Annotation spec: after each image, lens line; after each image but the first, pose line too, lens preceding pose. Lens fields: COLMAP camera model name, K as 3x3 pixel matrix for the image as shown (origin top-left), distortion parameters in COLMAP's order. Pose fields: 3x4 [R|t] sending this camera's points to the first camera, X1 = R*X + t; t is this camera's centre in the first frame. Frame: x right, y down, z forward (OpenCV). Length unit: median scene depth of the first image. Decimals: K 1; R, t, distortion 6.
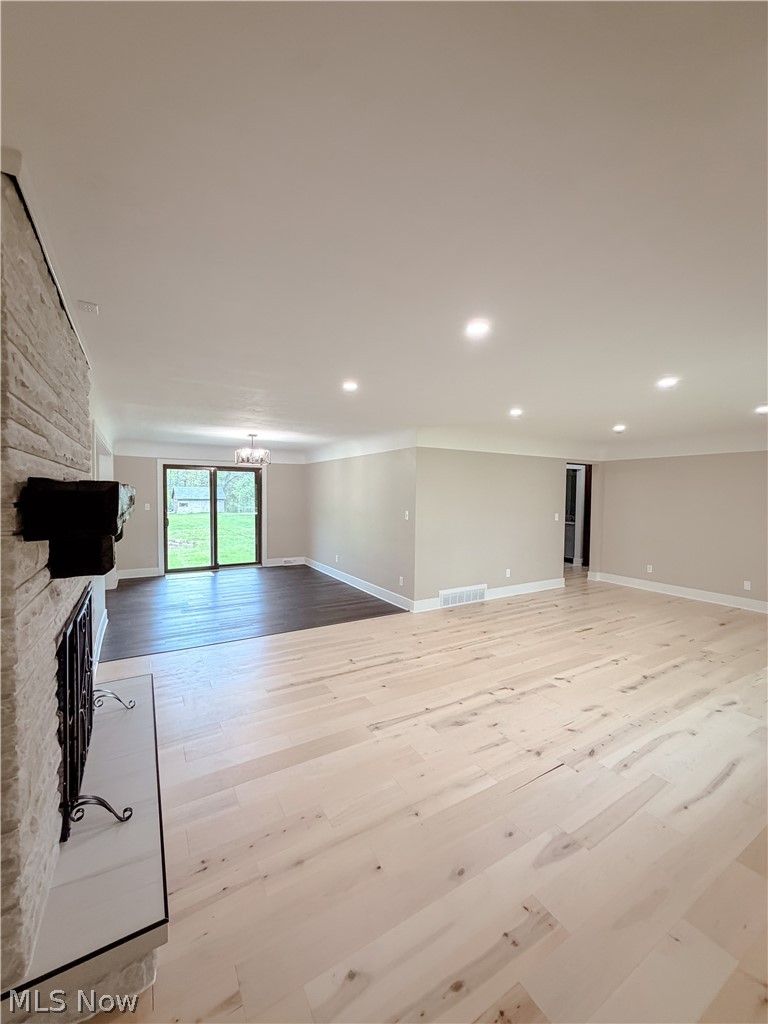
lens RADIAL K [[409.0, 0, 384.8], [0, 409.0, 510.3], [0, 0, 1]] dist [0.000383, 0.000591]
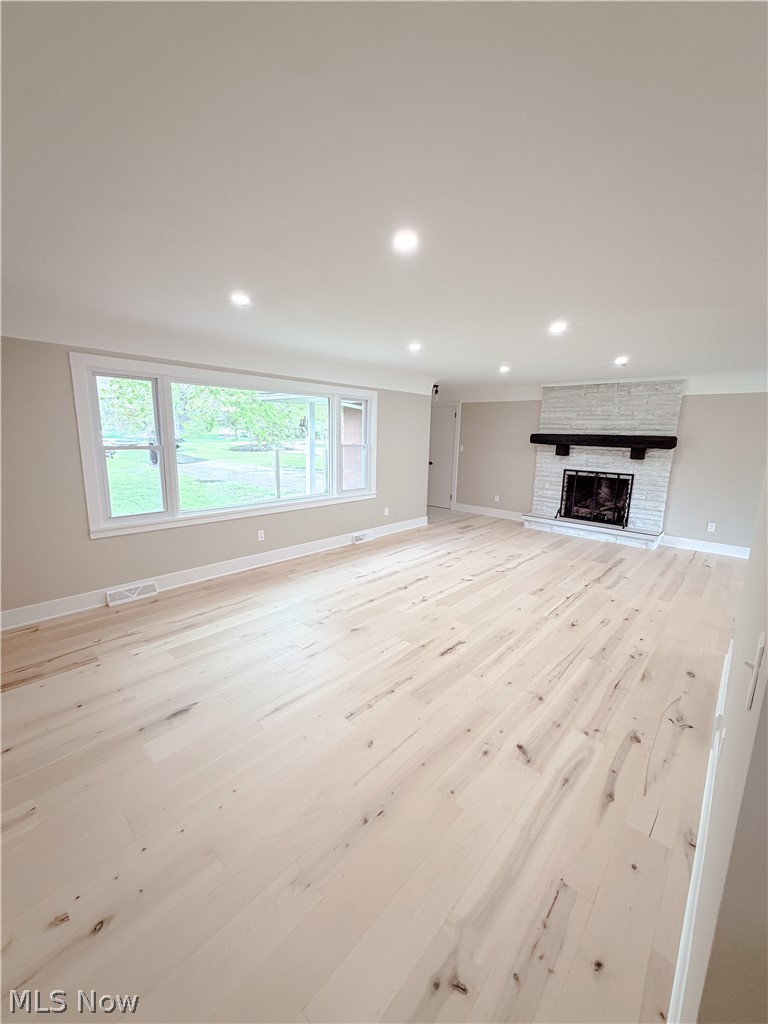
lens RADIAL K [[409.0, 0, 384.8], [0, 409.0, 510.3], [0, 0, 1]] dist [0.000383, 0.000591]
pose [[-0.956183, 0.025360, -0.291668, 1.000480], [-0.043367, 0.972982, 0.226770, -0.077244], [0.289539, 0.229483, -0.929250, 1.966678]]
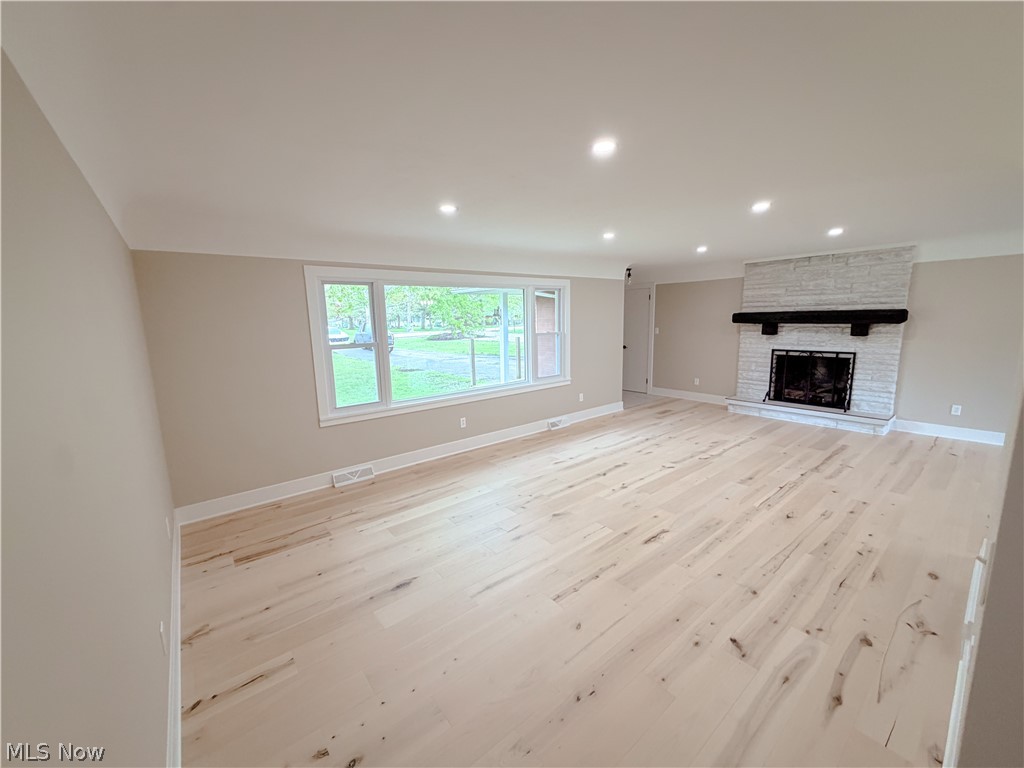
lens RADIAL K [[409.0, 0, 510.7], [0, 409.0, 384.5], [0, 0, 1]] dist [0.000383, 0.000591]
pose [[-0.989583, 0.037201, -0.139071, 1.026800], [0.007993, 0.978744, 0.204932, -0.093047], [0.143738, 0.201686, -0.968846, 1.992922]]
